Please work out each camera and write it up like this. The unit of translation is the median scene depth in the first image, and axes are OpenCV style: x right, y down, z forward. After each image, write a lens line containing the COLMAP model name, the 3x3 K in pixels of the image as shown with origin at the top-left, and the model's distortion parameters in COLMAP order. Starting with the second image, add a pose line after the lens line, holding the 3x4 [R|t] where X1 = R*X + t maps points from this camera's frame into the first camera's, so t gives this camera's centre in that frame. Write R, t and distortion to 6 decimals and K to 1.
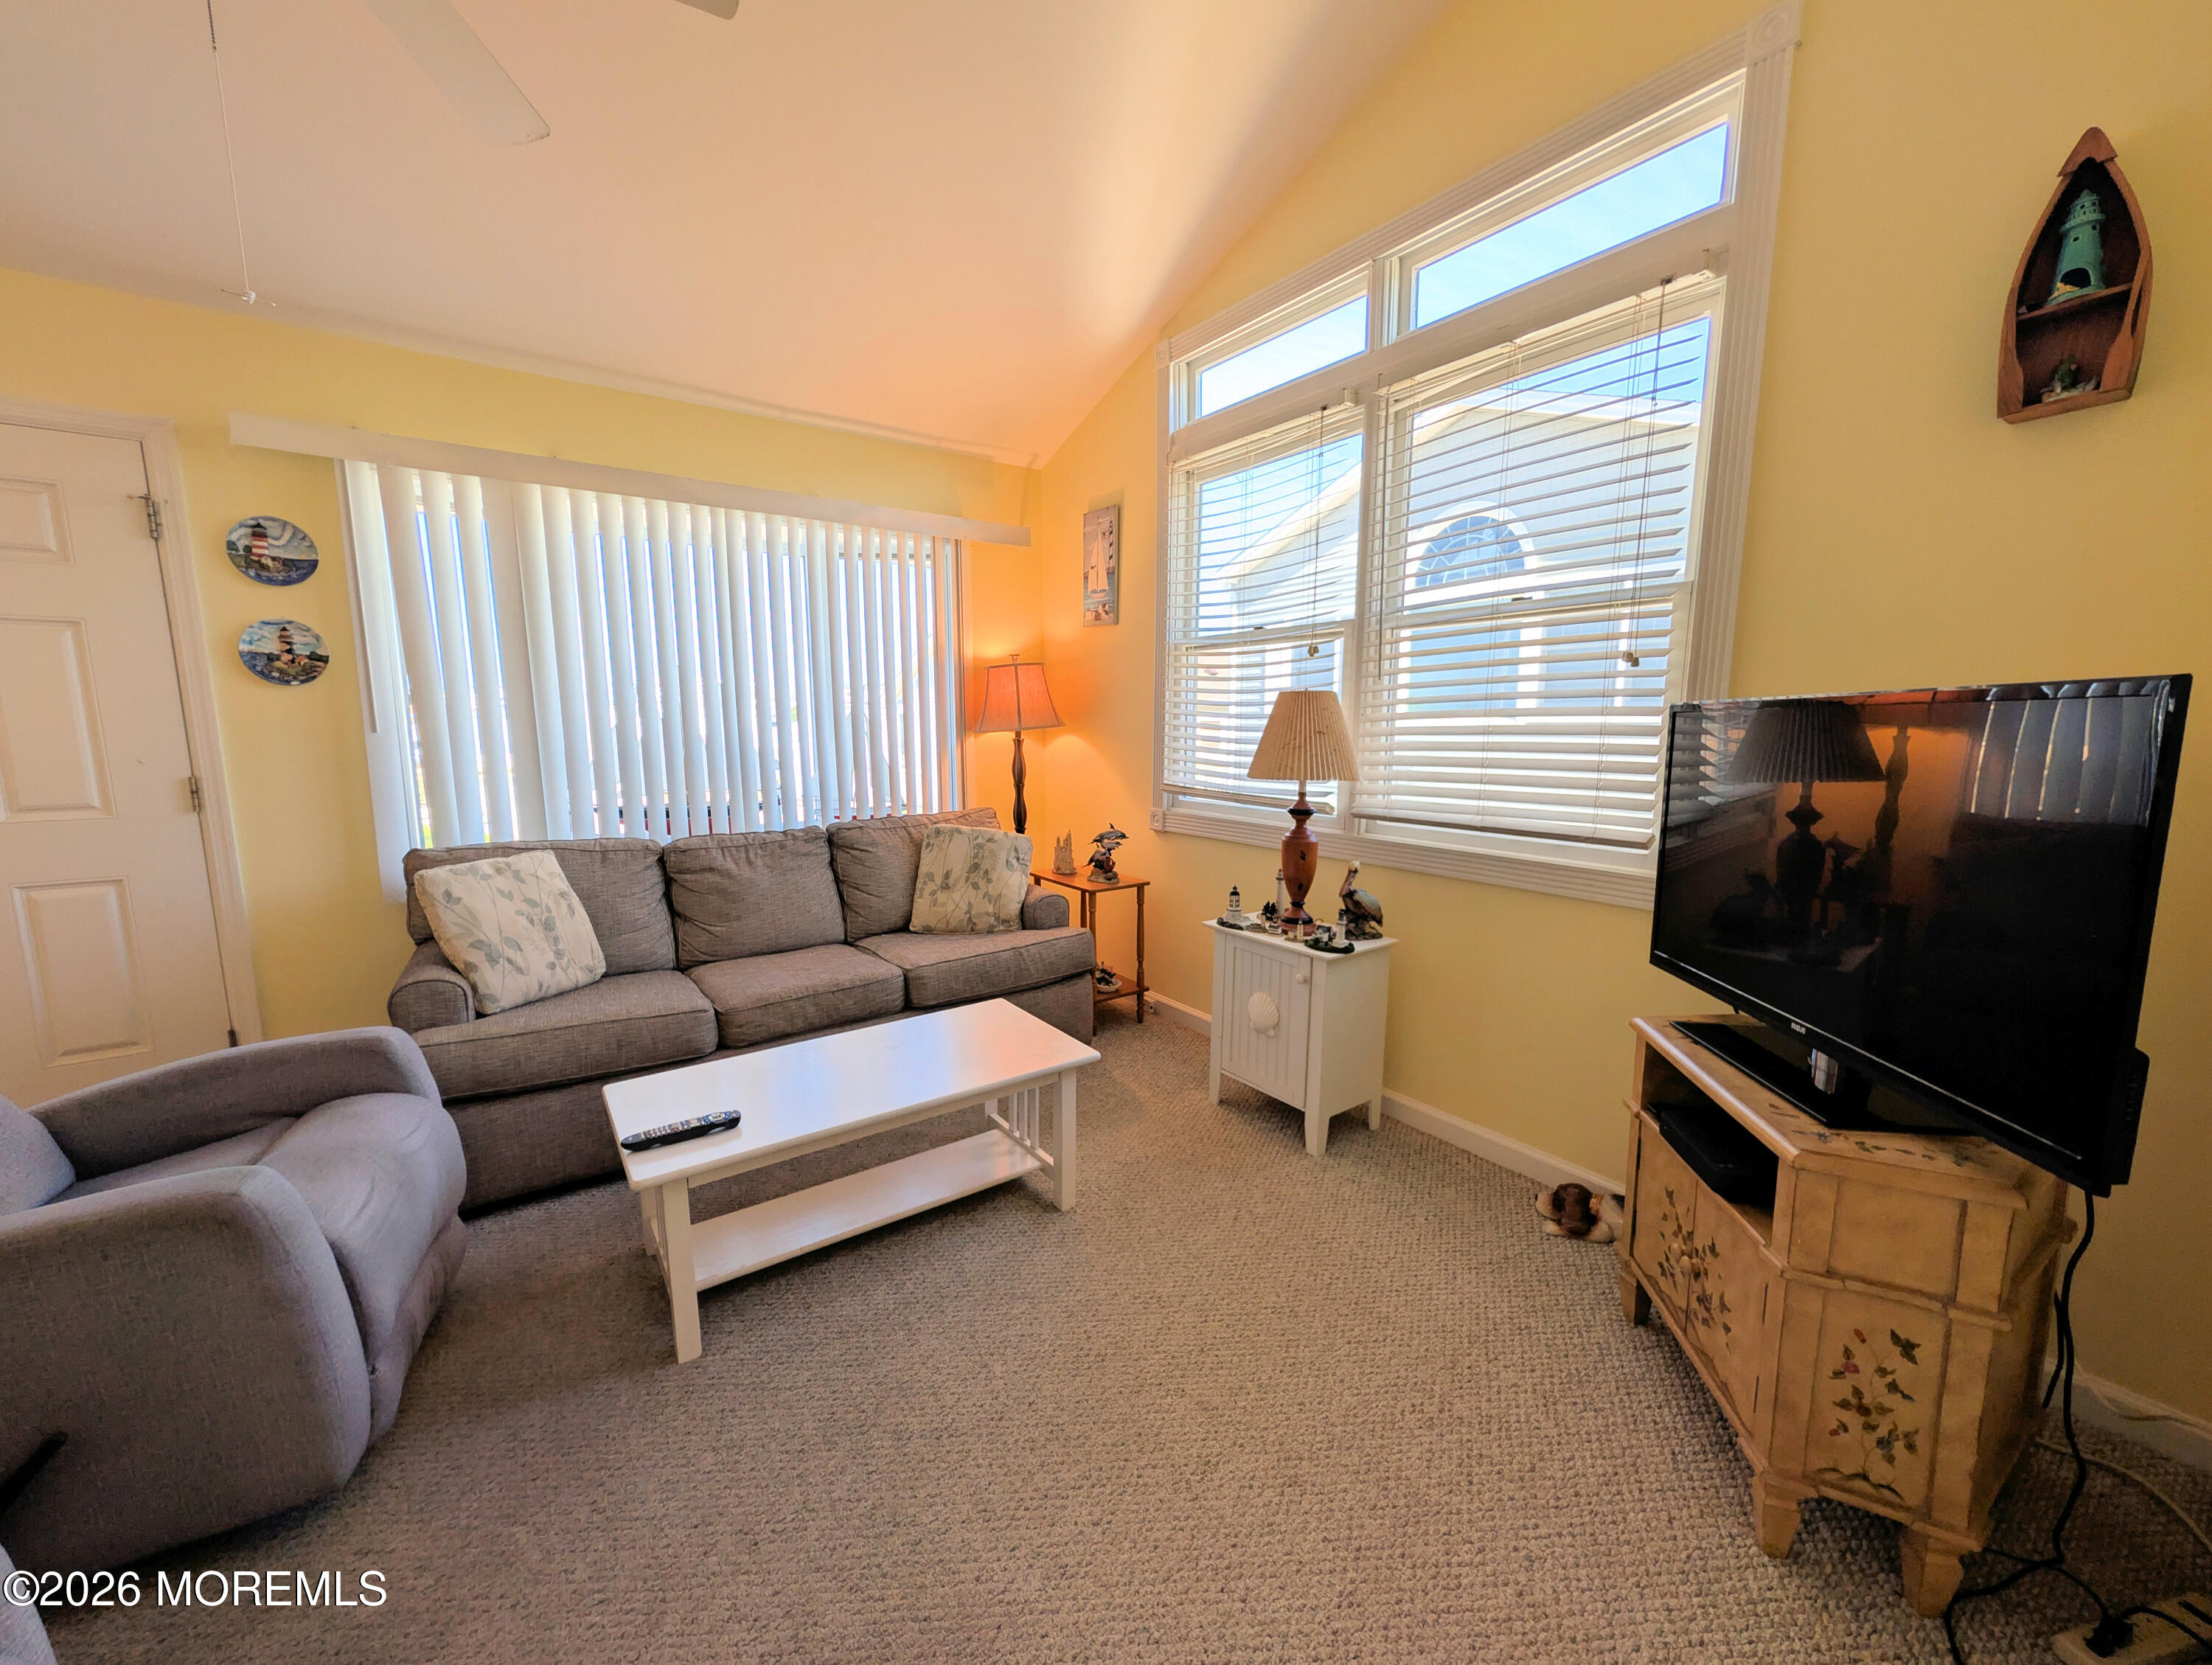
lens RADIAL K [[851.9, 0, 1104.6], [0, 851.9, 839.5], [0, 0, 1]] dist [0.000750, 0.000775]
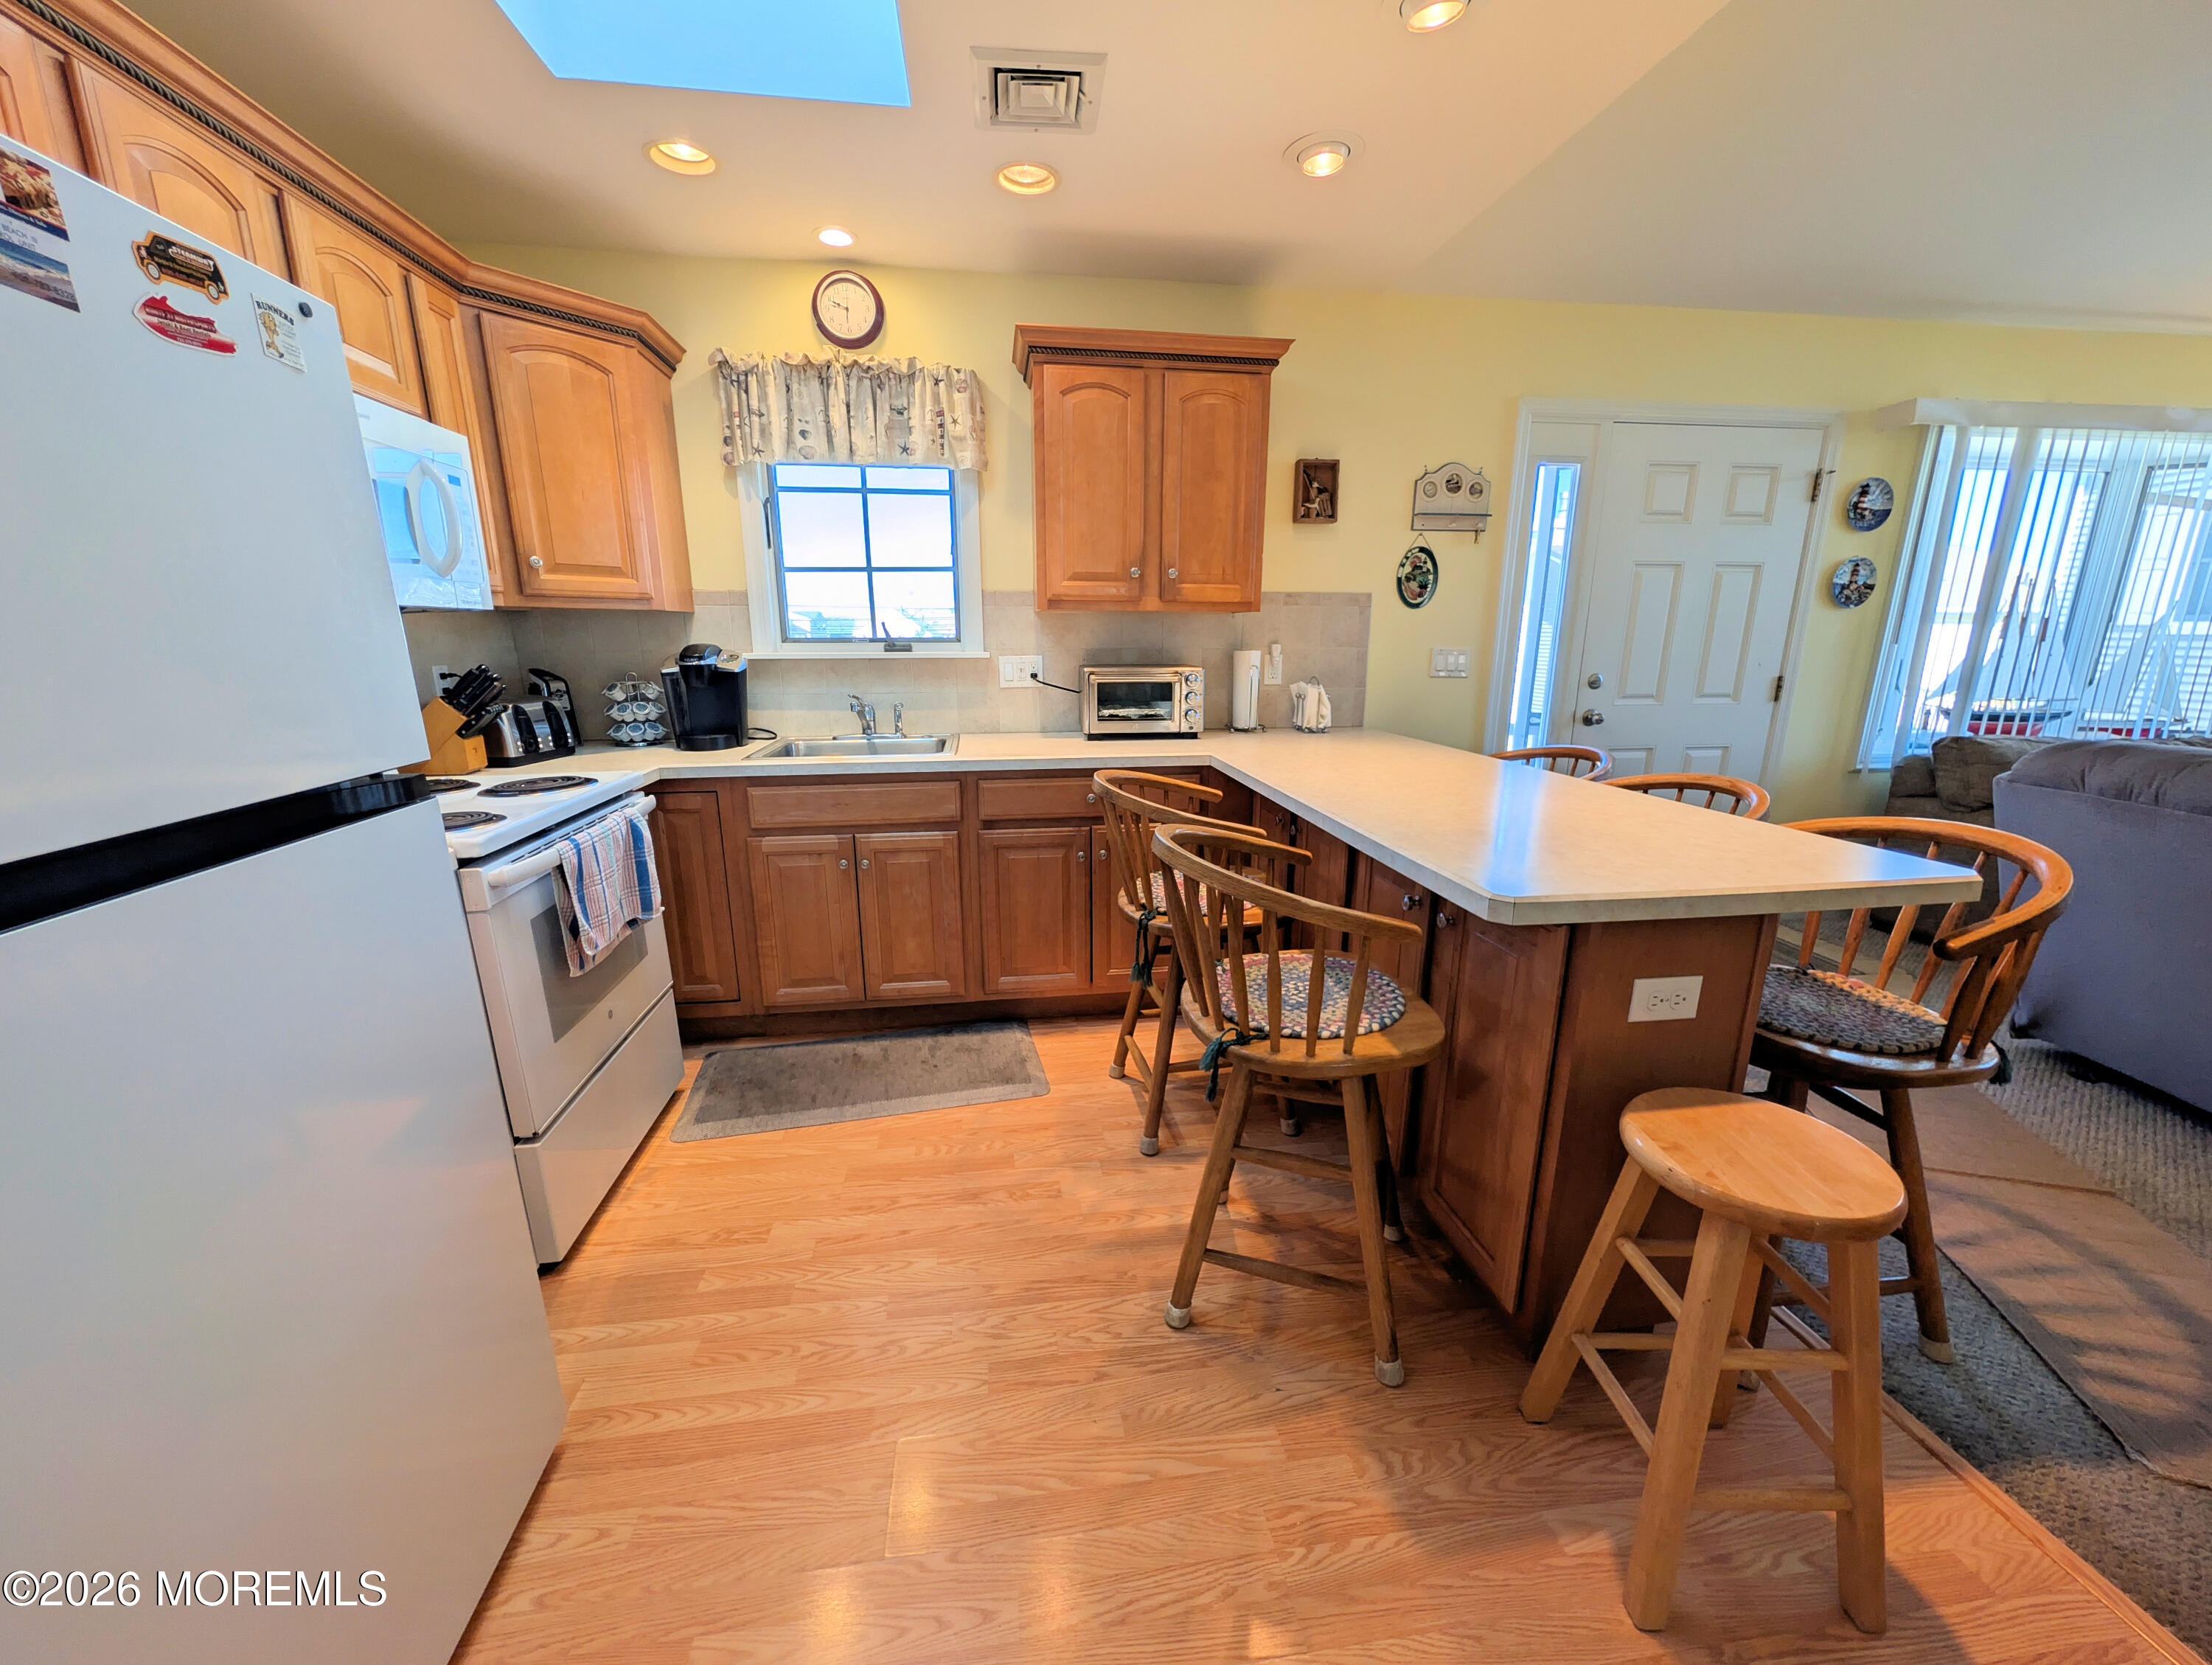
lens RADIAL K [[851.9, 0, 1104.6], [0, 851.9, 839.5], [0, 0, 1]] dist [0.000750, 0.000775]
pose [[0.885345, 0.109898, -0.451761, -1.382508], [-0.064279, 0.991264, 0.115168, 0.101525], [0.460471, -0.072925, 0.884674, -0.761334]]
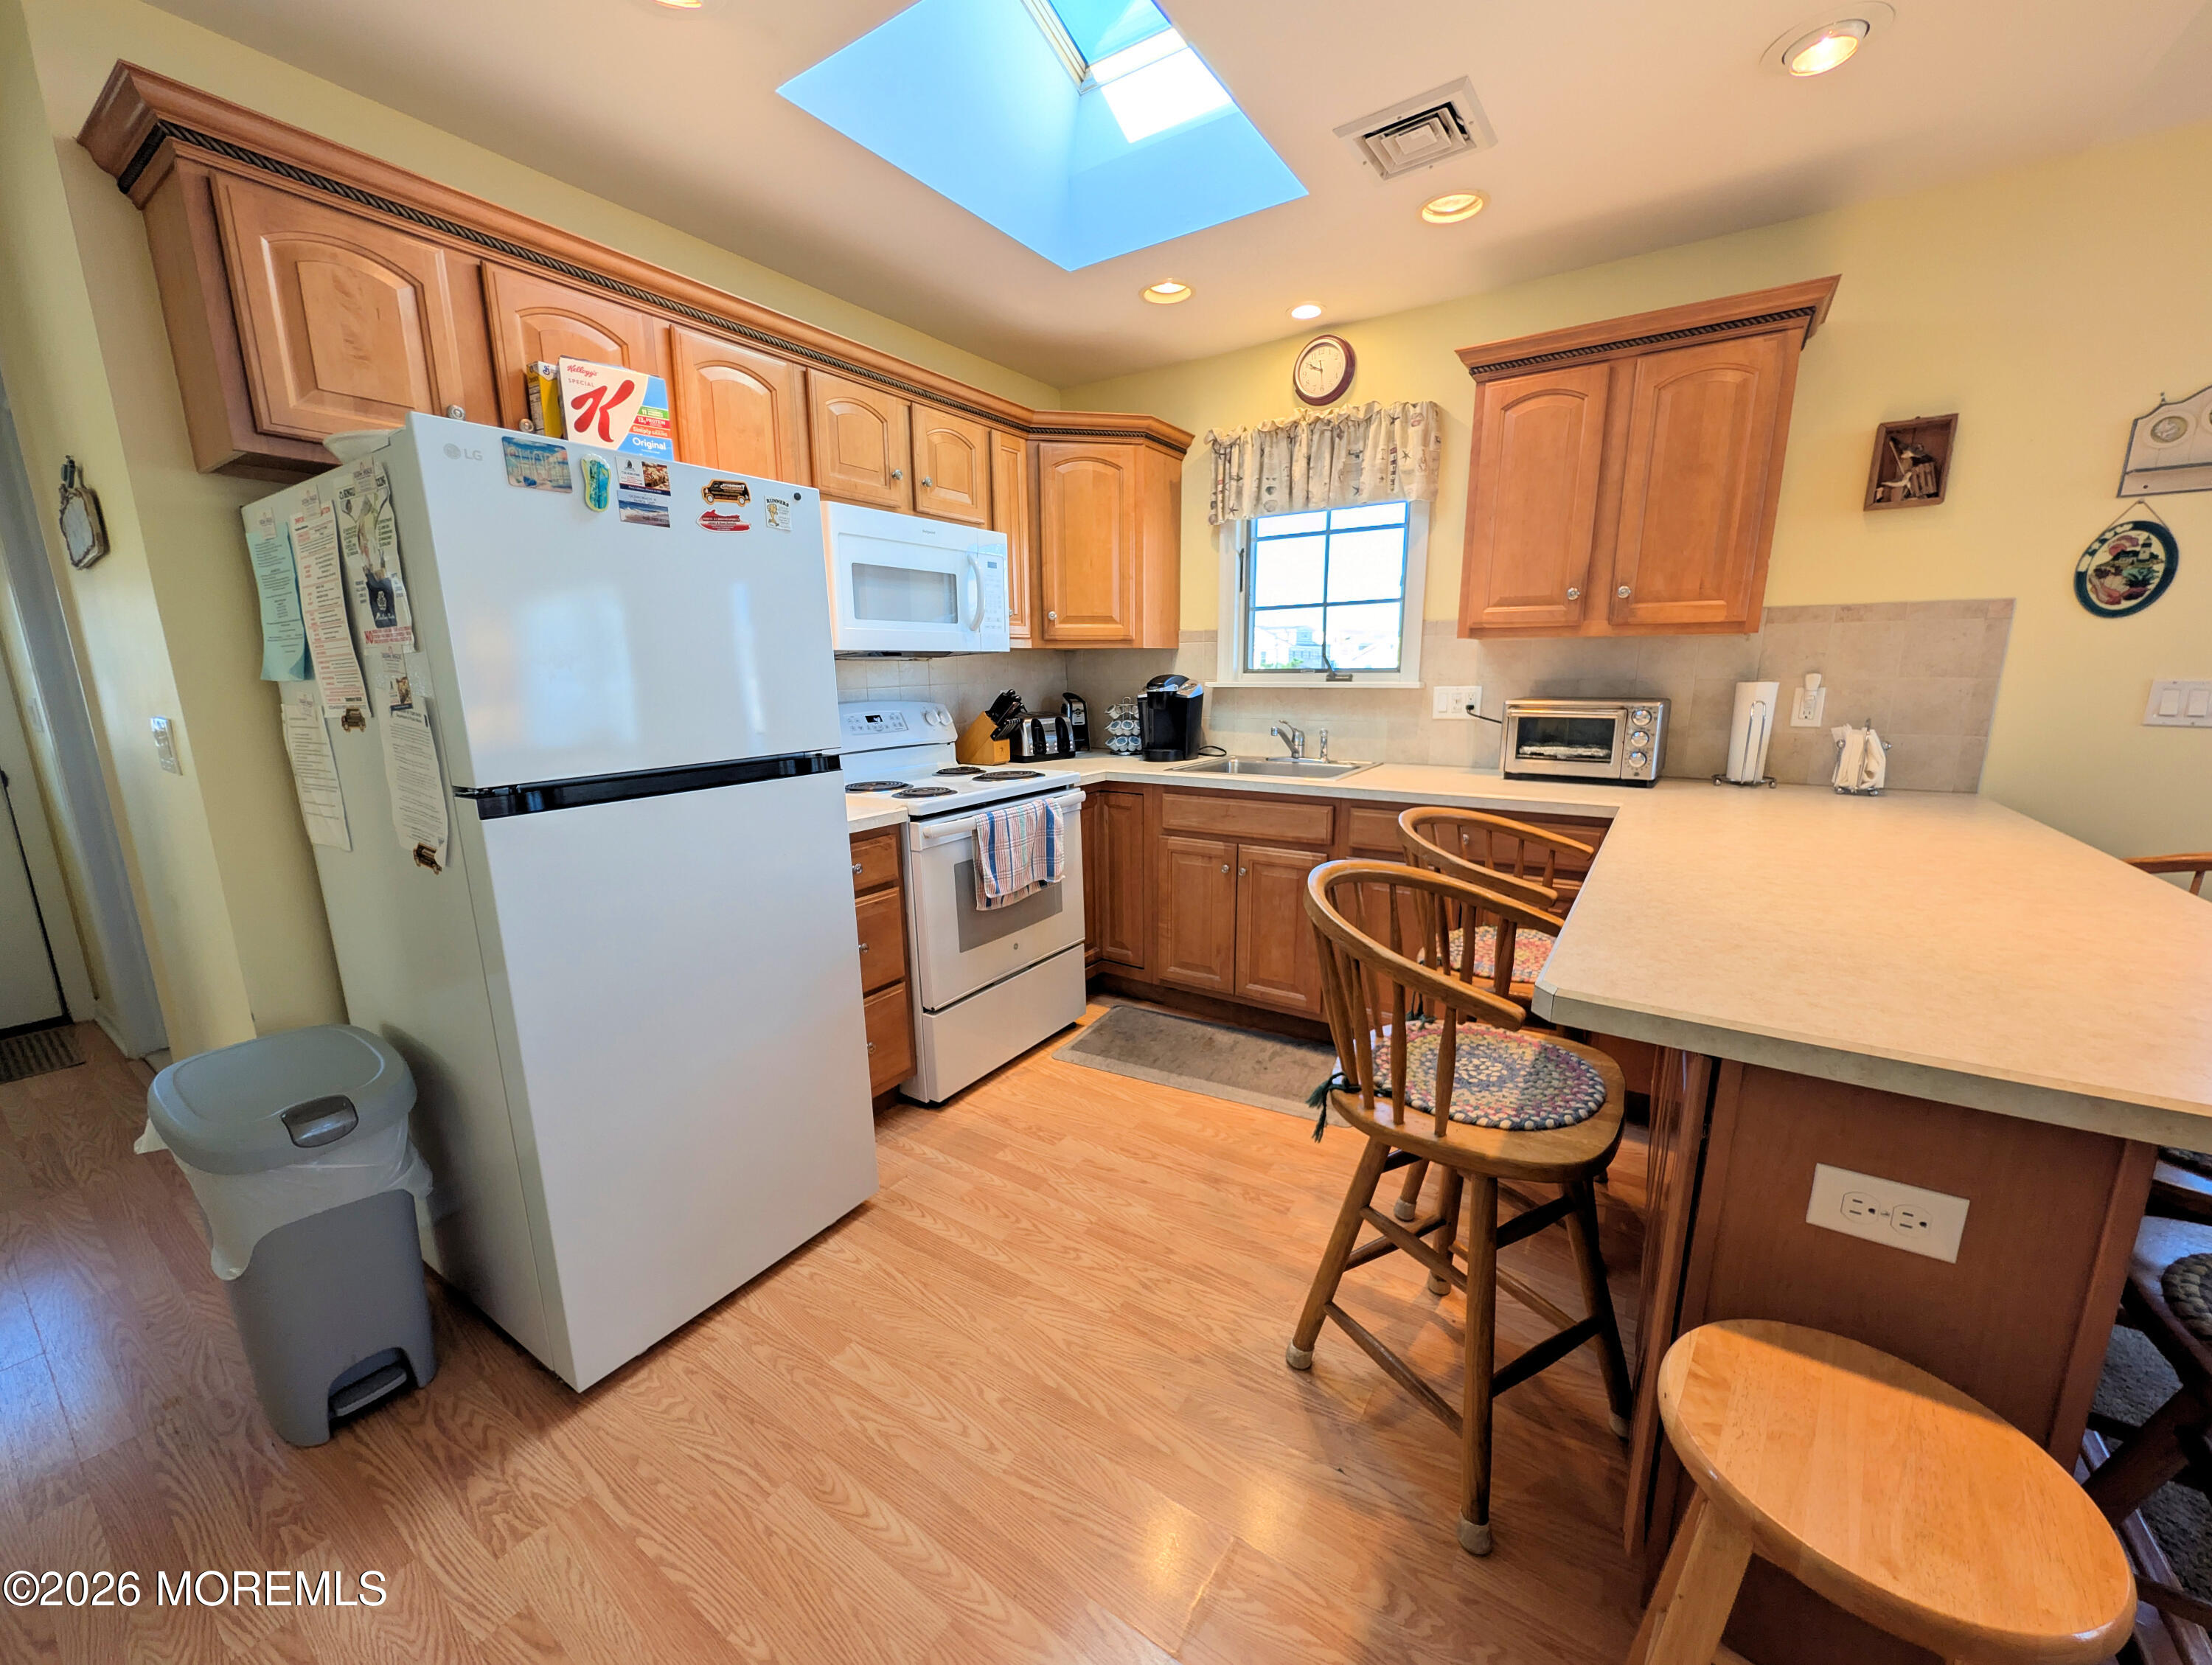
lens RADIAL K [[851.9, 0, 1104.6], [0, 851.9, 839.5], [0, 0, 1]] dist [0.000750, 0.000775]
pose [[0.350588, 0.185919, -0.917890, -1.131652], [-0.117358, 0.981093, 0.153896, 0.072269], [0.929147, 0.053767, 0.365779, -0.583567]]
